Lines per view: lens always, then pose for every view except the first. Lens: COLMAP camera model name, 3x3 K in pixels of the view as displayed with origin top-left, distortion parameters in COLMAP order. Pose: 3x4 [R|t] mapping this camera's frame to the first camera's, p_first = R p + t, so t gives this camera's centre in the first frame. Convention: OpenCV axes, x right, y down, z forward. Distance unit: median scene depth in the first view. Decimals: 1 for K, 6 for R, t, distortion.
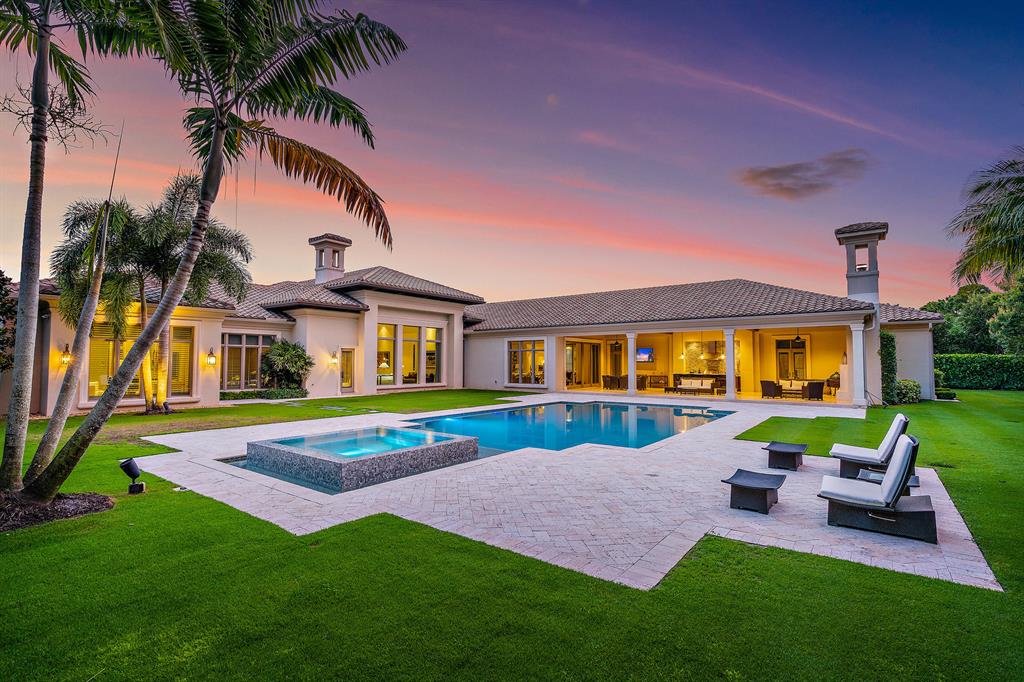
lens RADIAL K [[479.0, 0, 512.0], [0, 479.0, 341.0], [0, 0, 1]] dist [0.000476, -0.000004]
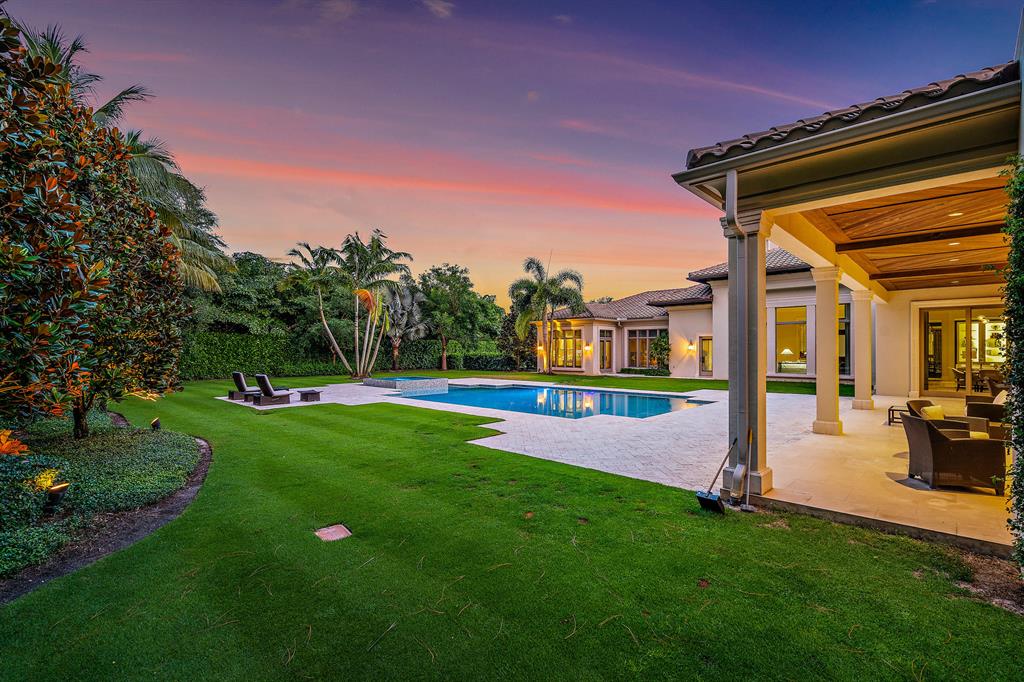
lens RADIAL K [[479.0, 0, 512.0], [0, 479.0, 341.0], [0, 0, 1]] dist [0.000476, -0.000004]
pose [[-0.127908, -0.019057, -0.991603, 0.874396], [0.049873, 0.998427, -0.025622, 0.035751], [0.990531, -0.052731, -0.126757, 0.755711]]
